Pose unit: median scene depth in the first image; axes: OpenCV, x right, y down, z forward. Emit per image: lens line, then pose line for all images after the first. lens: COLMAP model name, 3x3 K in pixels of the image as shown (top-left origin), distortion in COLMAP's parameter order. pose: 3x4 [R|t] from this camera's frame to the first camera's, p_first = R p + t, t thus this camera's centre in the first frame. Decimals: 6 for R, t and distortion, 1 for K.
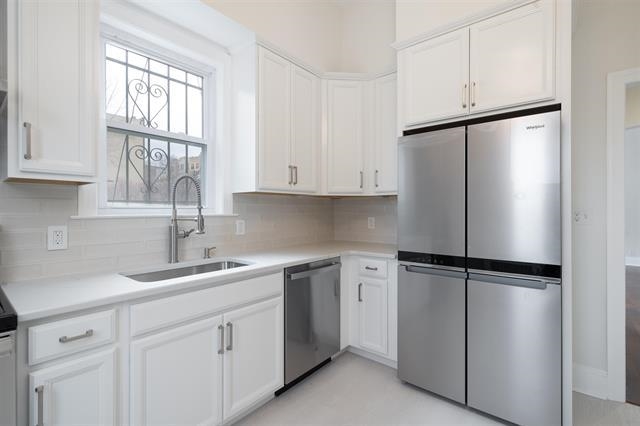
lens RADIAL K [[297.7, 0, 320.0], [0, 297.7, 213.0], [0, 0, 1]] dist [0.000230, 0.000033]
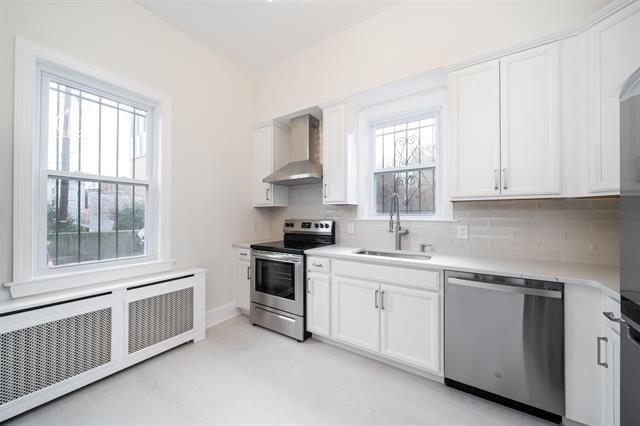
lens RADIAL K [[234.3, 0, 320.0], [0, 234.3, 213.0], [0, 0, 1]] dist [-0.000652, -0.000065]
pose [[0.101514, -0.006505, -0.994813, 0.715538], [-0.010048, 0.999921, -0.007563, -0.014887], [0.994783, 0.010764, 0.101440, 0.466737]]
